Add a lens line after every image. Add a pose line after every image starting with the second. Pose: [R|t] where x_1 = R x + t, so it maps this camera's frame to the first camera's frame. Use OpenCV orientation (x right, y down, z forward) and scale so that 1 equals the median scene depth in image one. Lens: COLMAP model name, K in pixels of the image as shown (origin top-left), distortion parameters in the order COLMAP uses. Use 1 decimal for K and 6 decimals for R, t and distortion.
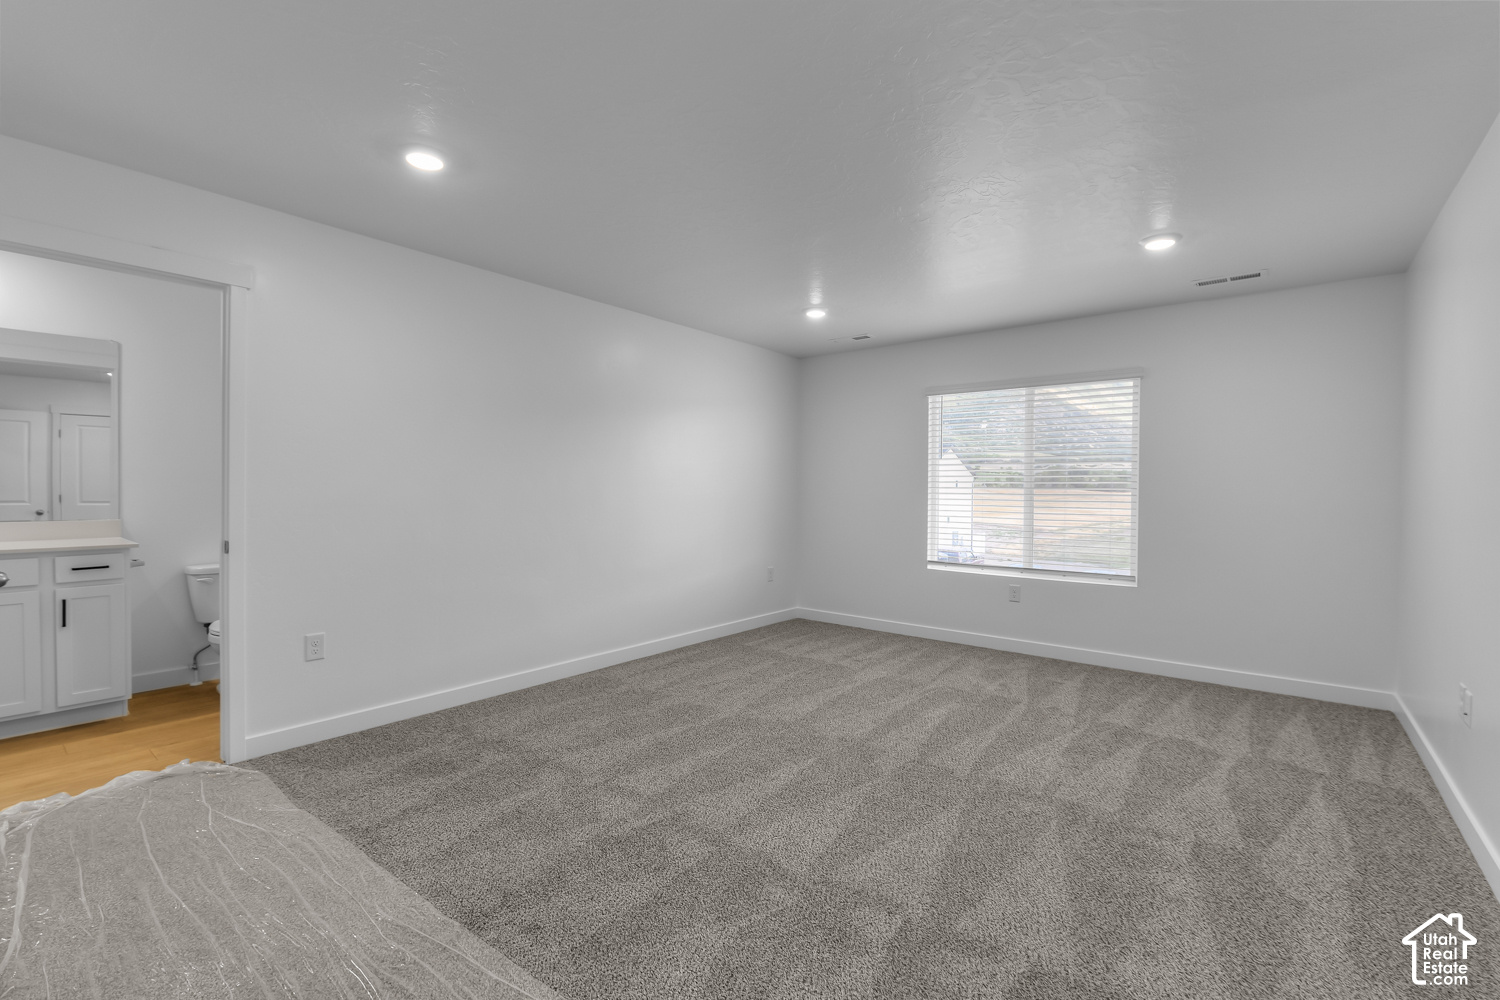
lens RADIAL K [[659.9, 0, 745.3], [0, 659.9, 485.8], [0, 0, 1]] dist [-0.008998, -0.000545]
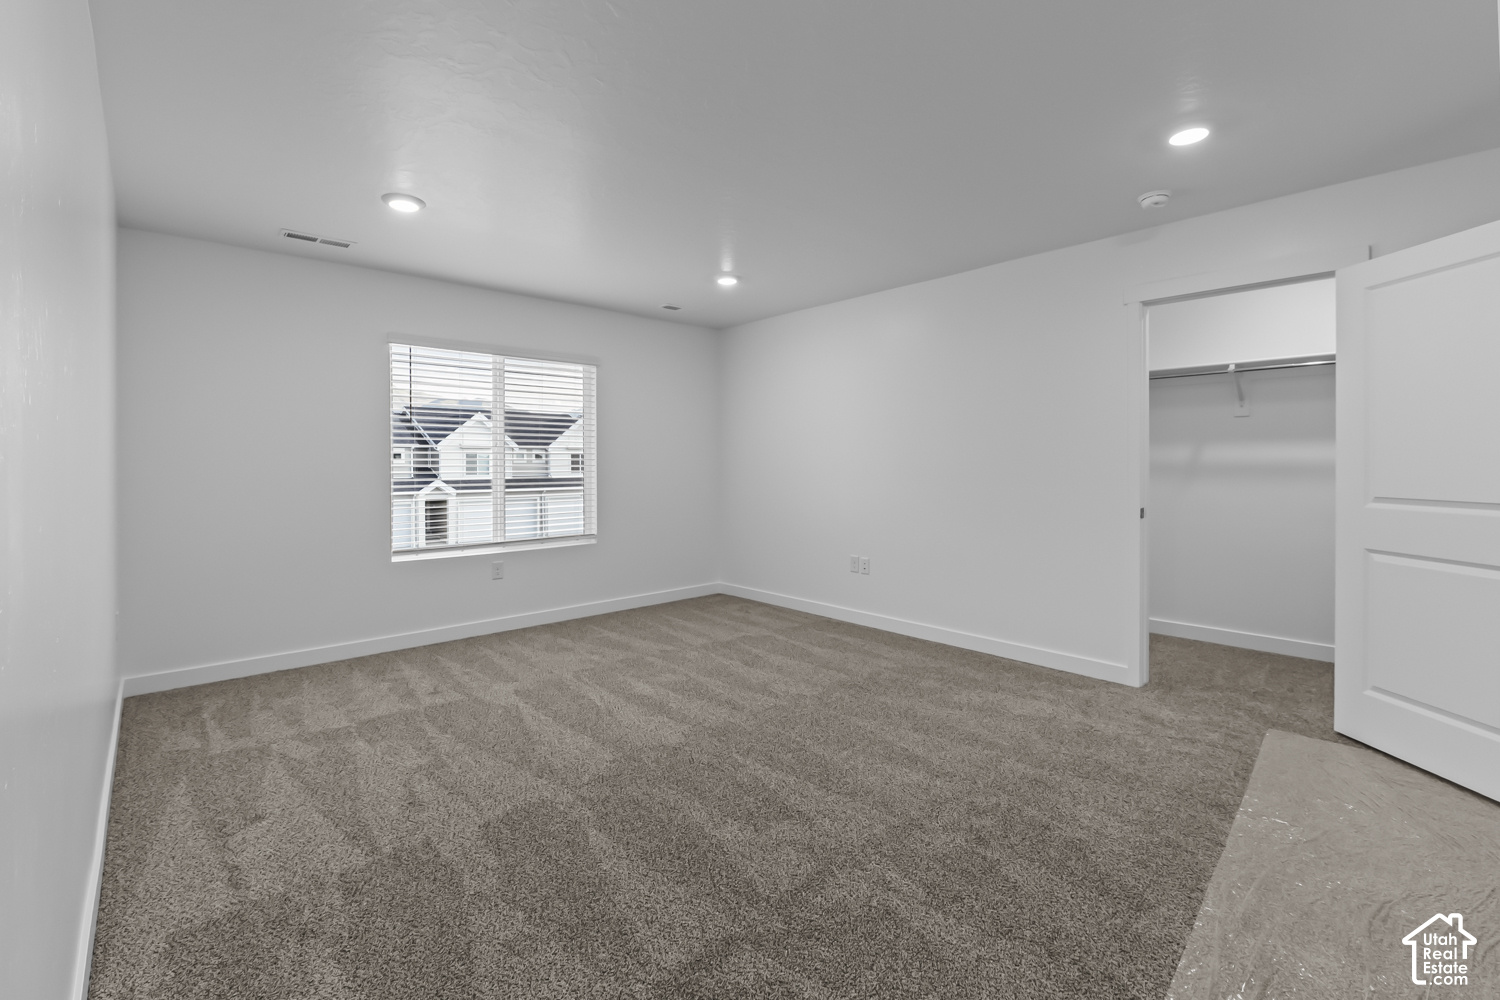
lens RADIAL K [[656.7, 0, 752.3], [0, 656.7, 423.1], [0, 0, 1]] dist [-0.000717, -0.000119]
pose [[0.141739, 0.049872, 0.988647, -0.609049], [-0.001988, 0.998742, -0.050096, -0.001509], [-0.989902, 0.005135, 0.141660, 0.628239]]
